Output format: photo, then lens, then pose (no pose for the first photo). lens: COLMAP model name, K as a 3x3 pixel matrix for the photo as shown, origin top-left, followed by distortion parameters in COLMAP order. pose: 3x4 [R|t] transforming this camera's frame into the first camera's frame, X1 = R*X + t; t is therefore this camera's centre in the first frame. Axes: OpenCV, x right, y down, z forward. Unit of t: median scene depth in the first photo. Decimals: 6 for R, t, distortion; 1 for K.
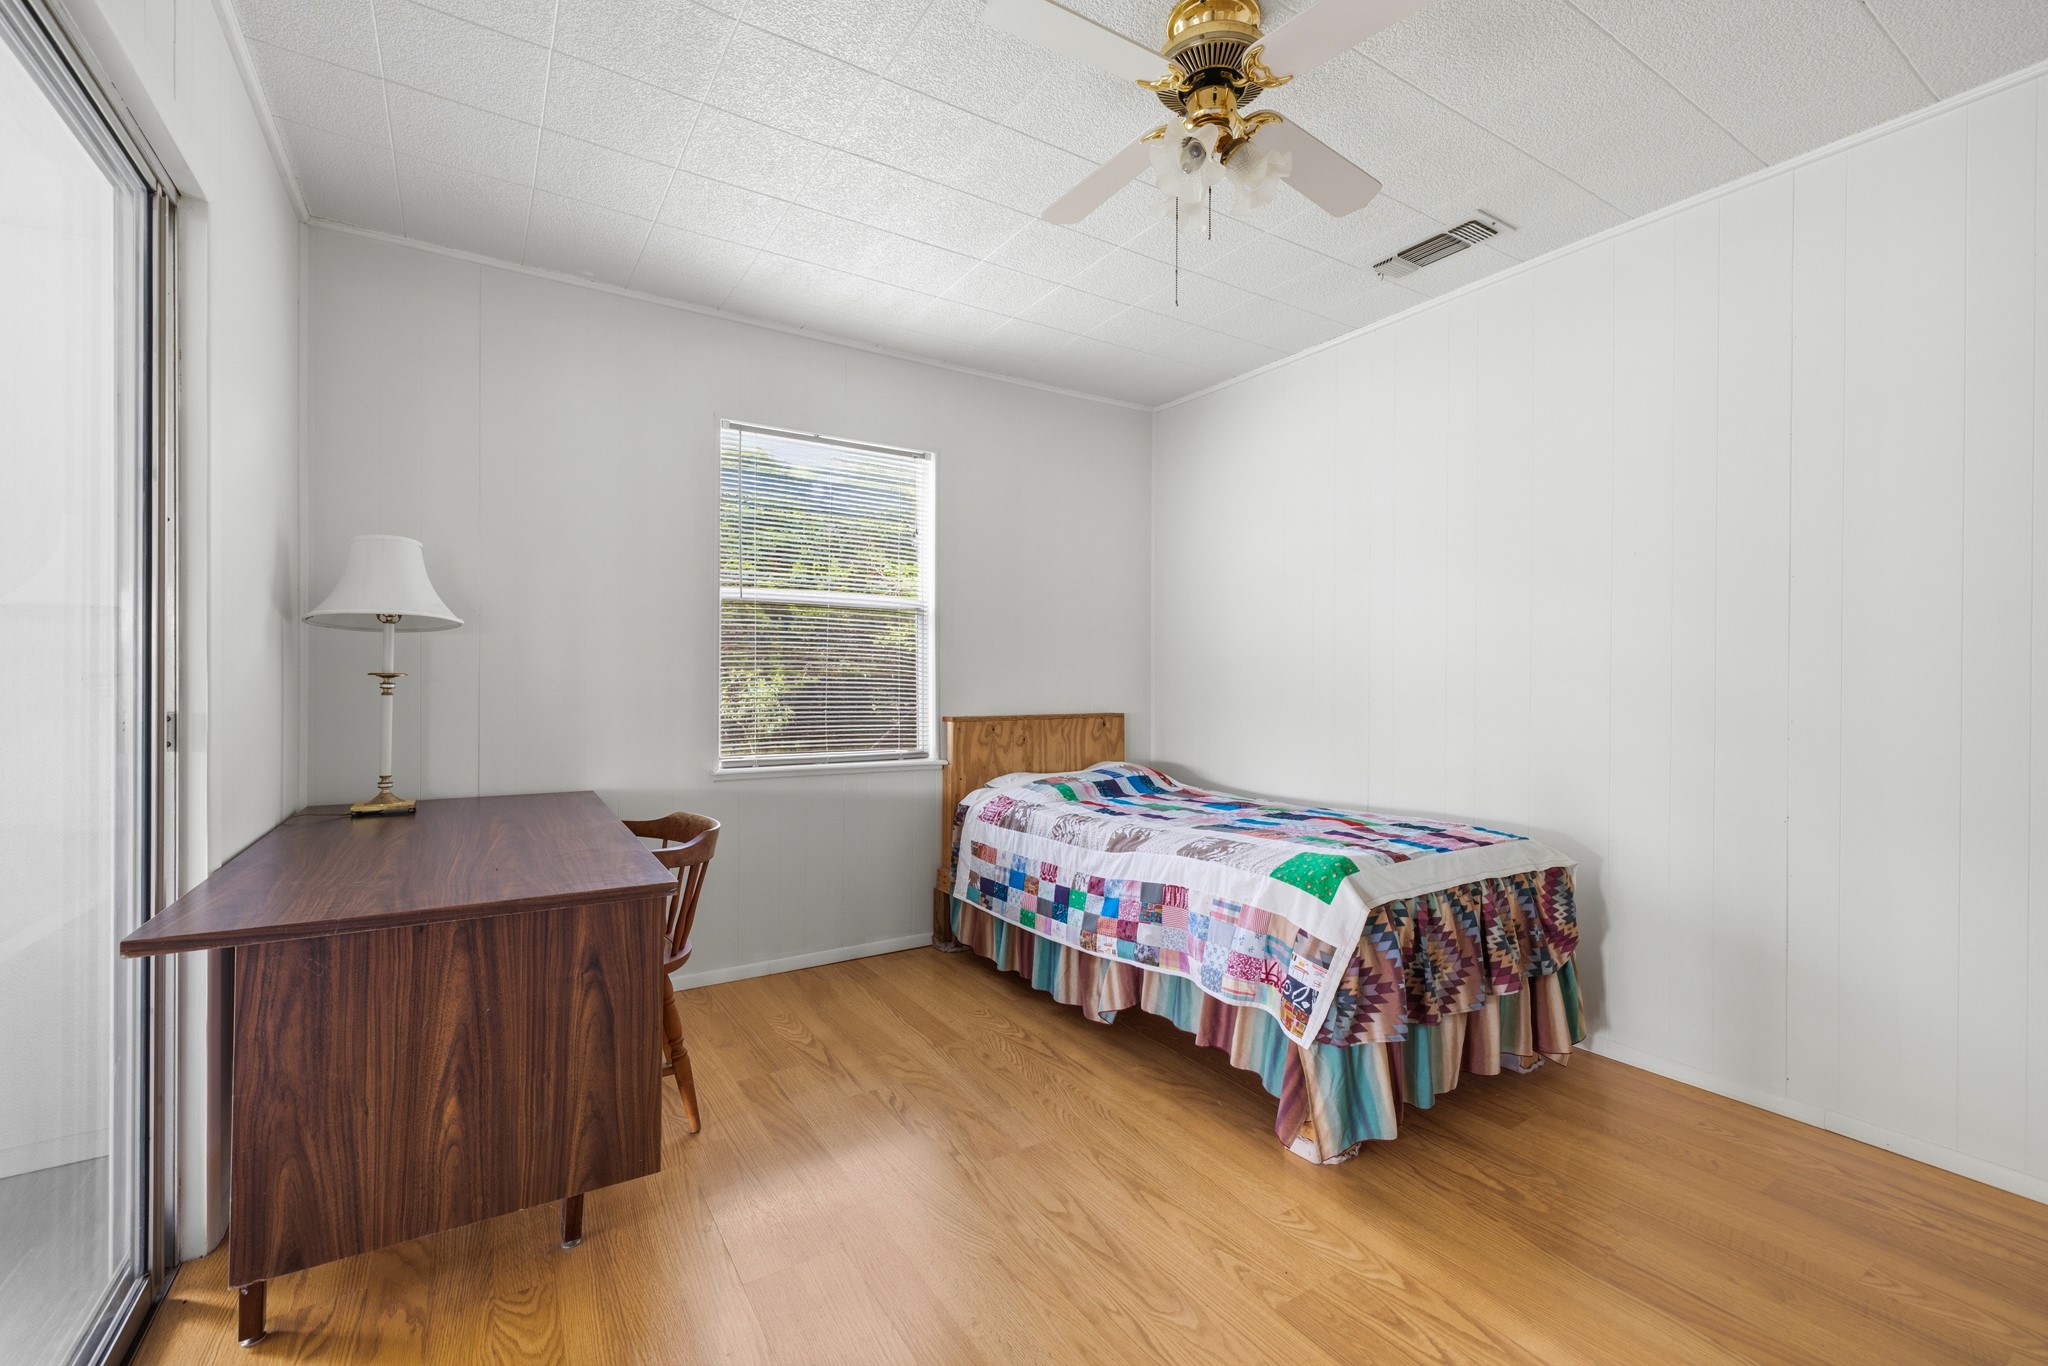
lens RADIAL K [[865.9, 0, 1024.8], [0, 865.9, 677.6], [0, 0, 1]] dist [0.001711, -0.000215]
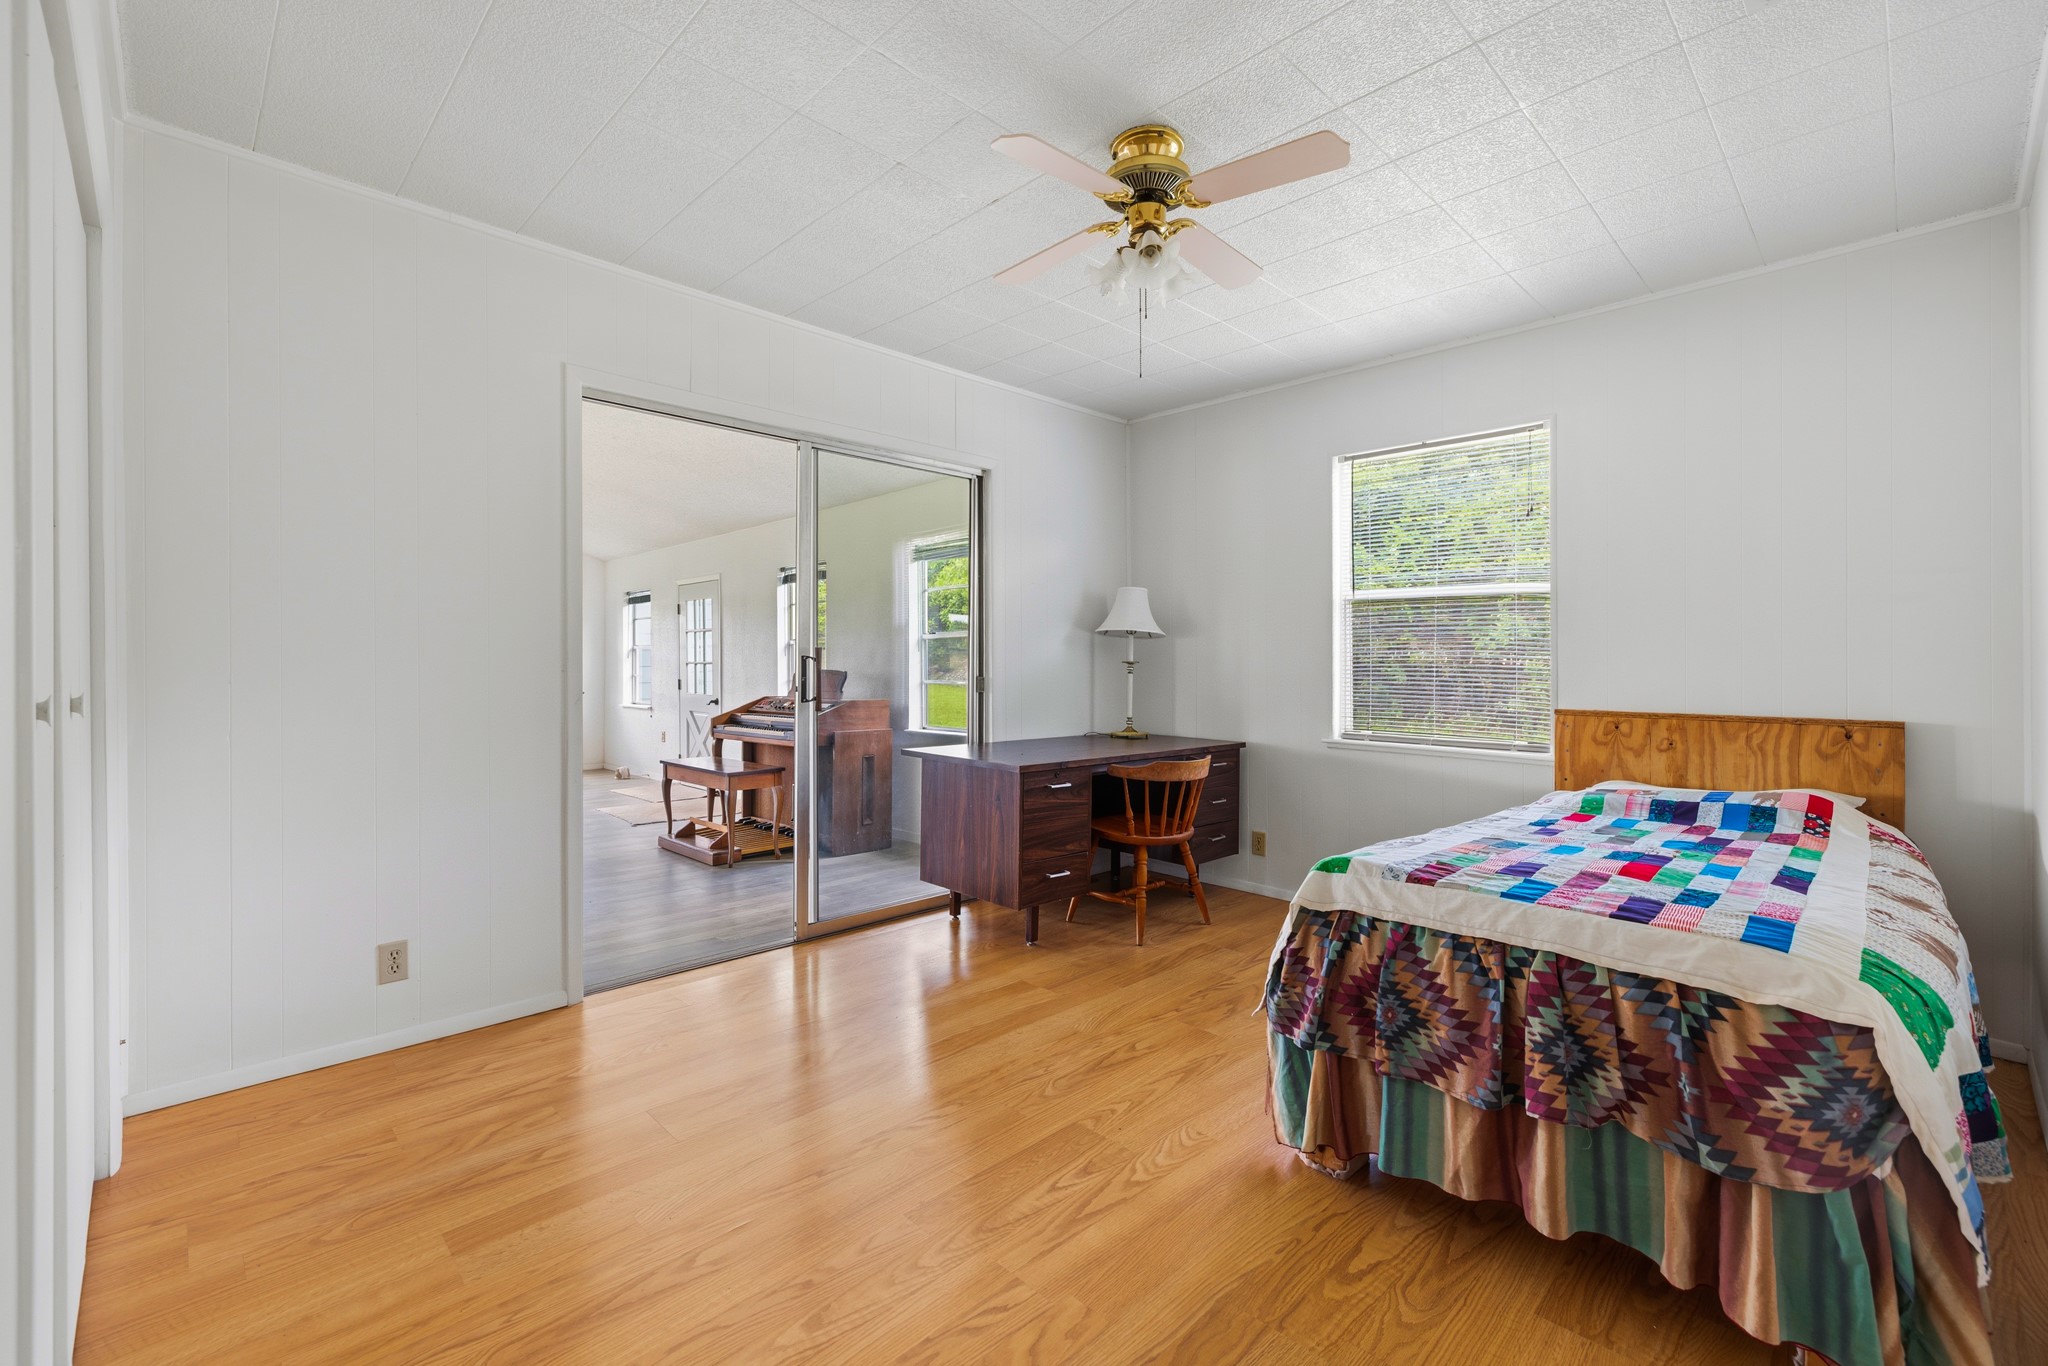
lens RADIAL K [[865.9, 0, 1020.7], [0, 865.9, 671.3], [0, 0, 1]] dist [0.001711, -0.000215]
pose [[0.205801, 0.007328, -0.978566, 0.684092], [-0.005003, 0.999967, 0.006436, 0.002813], [0.978581, 0.003571, 0.205831, 0.267608]]
